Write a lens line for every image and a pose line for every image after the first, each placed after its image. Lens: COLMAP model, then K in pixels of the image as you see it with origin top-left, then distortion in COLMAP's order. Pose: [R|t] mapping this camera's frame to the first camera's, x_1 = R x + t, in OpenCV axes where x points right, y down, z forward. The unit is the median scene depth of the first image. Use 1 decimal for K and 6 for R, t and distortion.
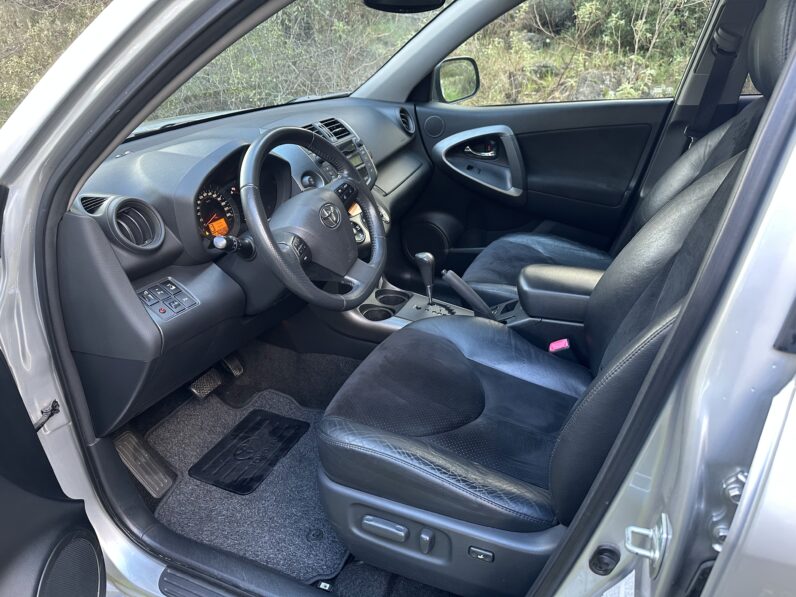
lens RADIAL K [[563.3, 0, 399.8], [0, 563.3, 297.0], [0, 0, 1]] dist [0.047071, -0.062525]
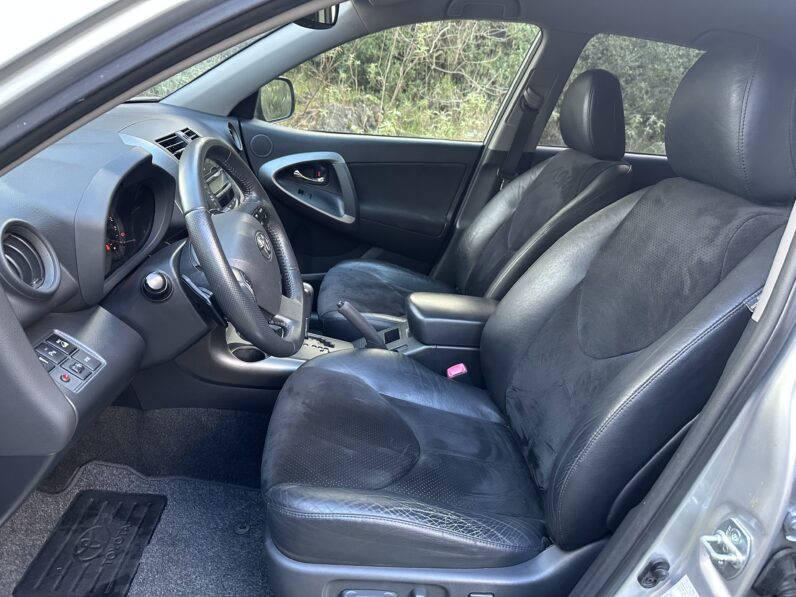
lens RADIAL K [[563.3, 0, 397.3], [0, 563.3, 296.4], [0, 0, 1]] dist [0.047071, -0.062525]
pose [[0.882989, -0.031553, 0.468332, -0.251885], [0.049245, 0.998459, -0.025577, -0.026315], [-0.466804, 0.045647, 0.883182, 0.112889]]
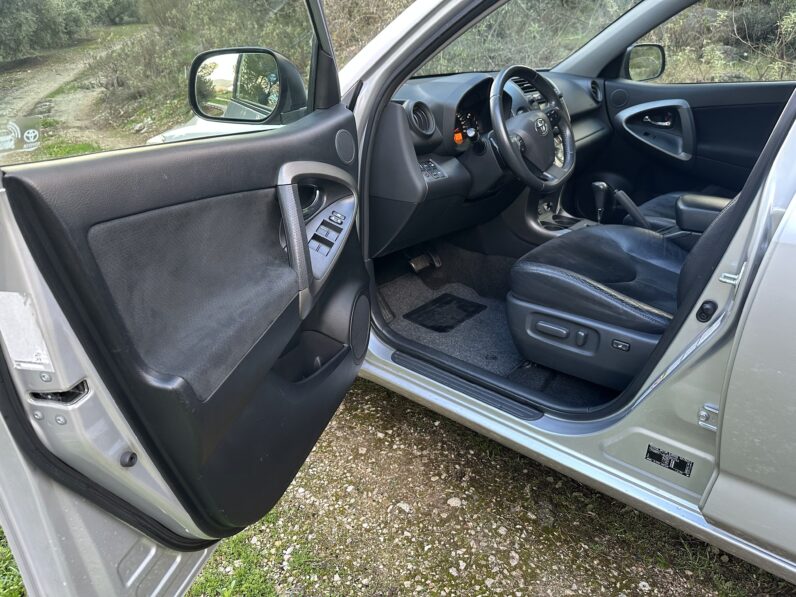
lens RADIAL K [[563.3, 0, 390.4], [0, 563.3, 298.4], [0, 0, 1]] dist [0.047071, -0.062525]
pose [[0.955424, 0.143710, -0.257900, -0.040377], [-0.148588, 0.988899, 0.000581, 0.252309], [0.255121, 0.037766, 0.966171, -0.356261]]
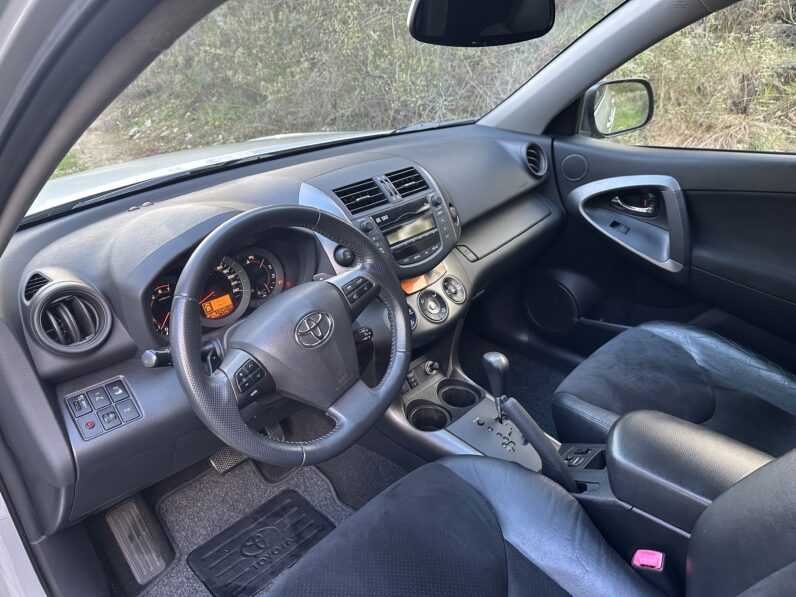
lens RADIAL K [[563.3, 0, 395.9], [0, 563.3, 295.6], [0, 0, 1]] dist [0.047071, -0.062525]
pose [[0.933913, 0.149390, -0.324790, 0.150906], [-0.143281, 0.988756, 0.042791, -0.170053], [0.327531, 0.006573, 0.944818, 0.246560]]
